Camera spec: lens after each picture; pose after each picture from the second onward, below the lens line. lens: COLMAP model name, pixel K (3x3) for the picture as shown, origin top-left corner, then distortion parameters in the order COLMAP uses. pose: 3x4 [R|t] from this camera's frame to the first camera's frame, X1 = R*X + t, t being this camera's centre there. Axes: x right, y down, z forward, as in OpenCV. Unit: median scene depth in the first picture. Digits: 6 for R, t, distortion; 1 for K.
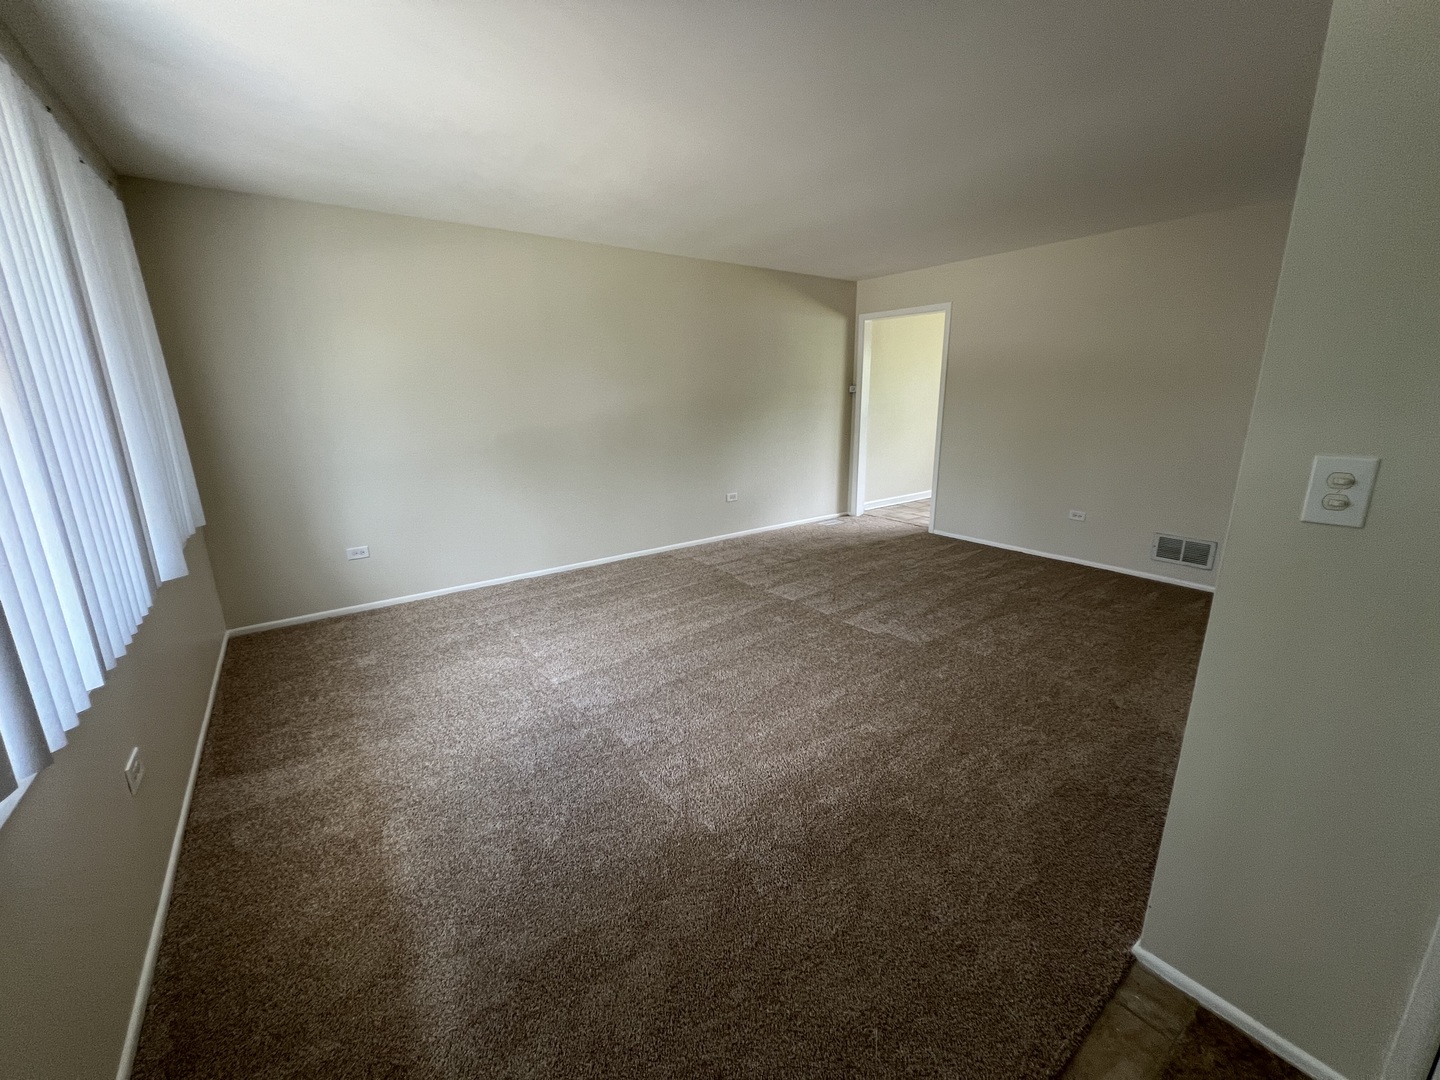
lens RADIAL K [[580.4, 0, 718.3], [0, 580.4, 538.9], [0, 0, 1]] dist [0.000926, 0.000028]
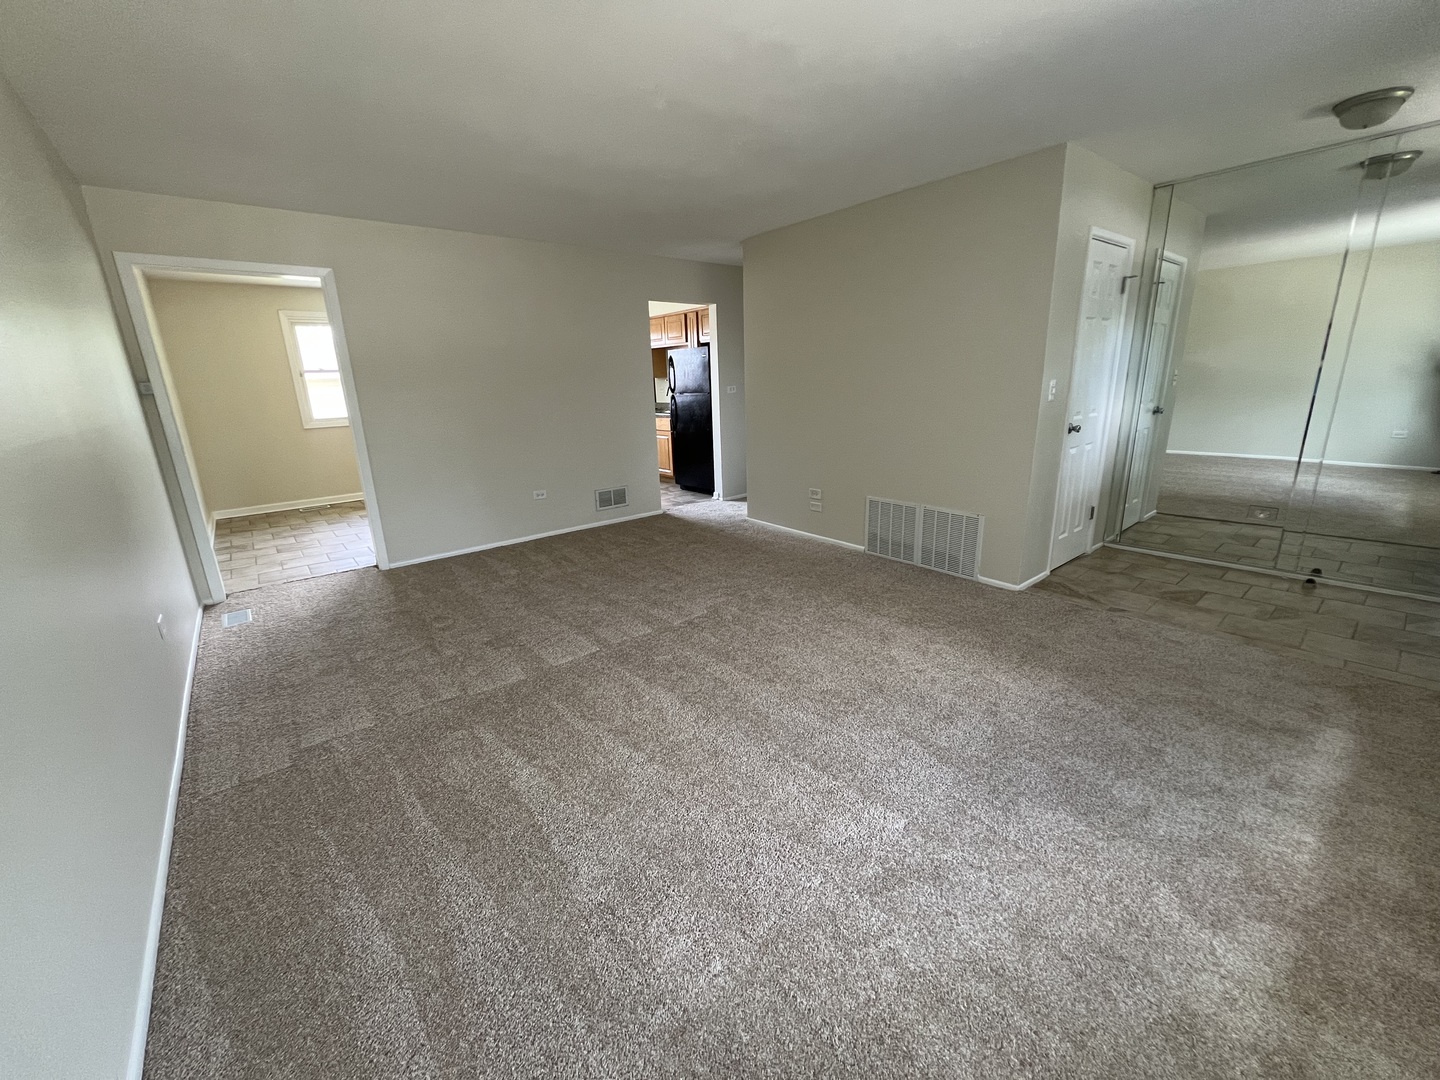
lens RADIAL K [[579.0, 0, 718.1], [0, 579.0, 538.4], [0, 0, 1]] dist [-0.009975, 0.000929]
pose [[-0.063021, -0.247709, 0.966783, -0.538891], [0.278670, 0.925811, 0.255377, -0.166303], [-0.958317, 0.285507, 0.010684, 0.756406]]
